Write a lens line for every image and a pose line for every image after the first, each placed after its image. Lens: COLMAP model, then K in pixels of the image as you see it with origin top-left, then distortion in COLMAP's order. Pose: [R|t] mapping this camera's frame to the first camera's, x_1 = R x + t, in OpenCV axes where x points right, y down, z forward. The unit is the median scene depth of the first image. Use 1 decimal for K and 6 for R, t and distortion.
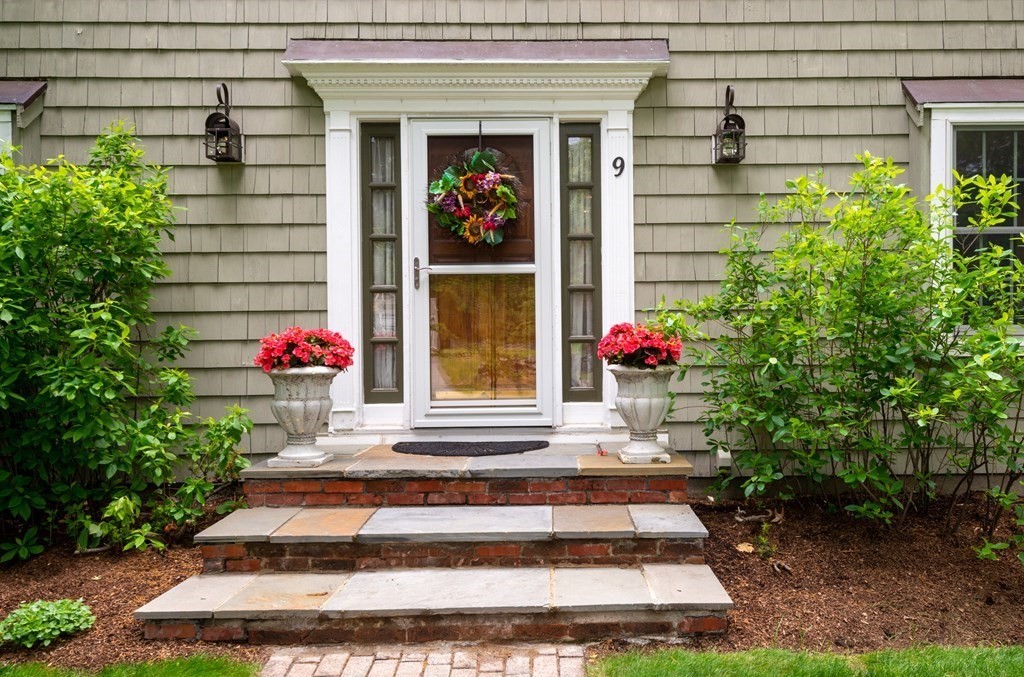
lens RADIAL K [[719.9, 0, 516.6], [0, 719.9, 338.3], [0, 0, 1]] dist [0.022090, -0.007330]
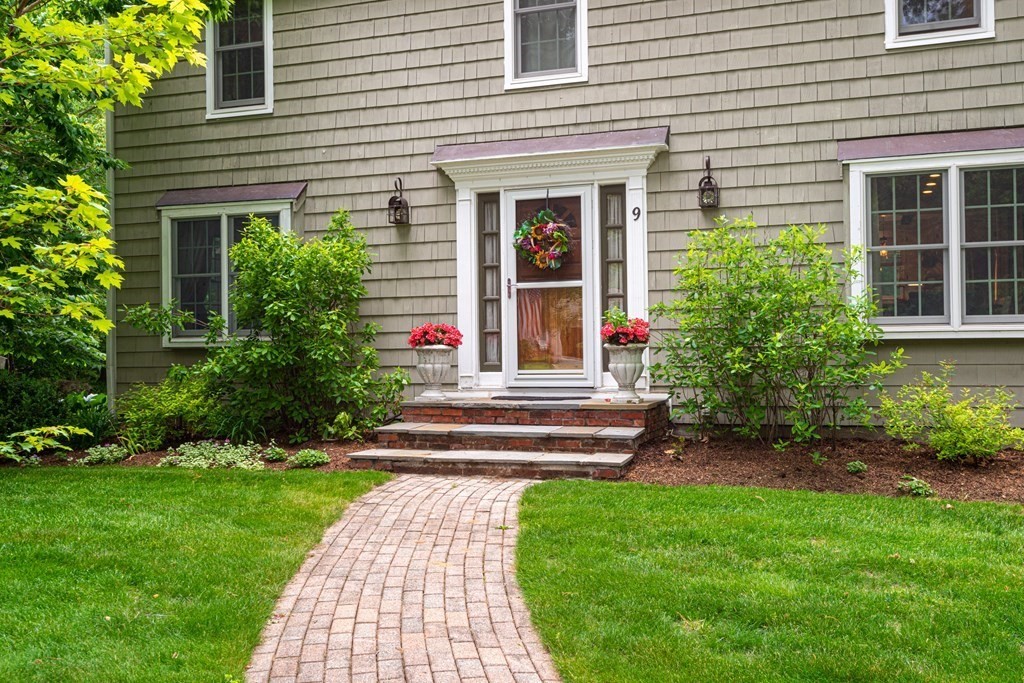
lens RADIAL K [[1031.7, 0, 508.9], [0, 1031.7, 336.7], [0, 0, 1]] dist [0.025701, 0.000000]
pose [[0.934074, -0.006782, -0.357015, 0.666598], [0.002270, 0.999912, -0.013055, 0.044760], [0.357073, 0.011384, 0.934007, -1.105440]]
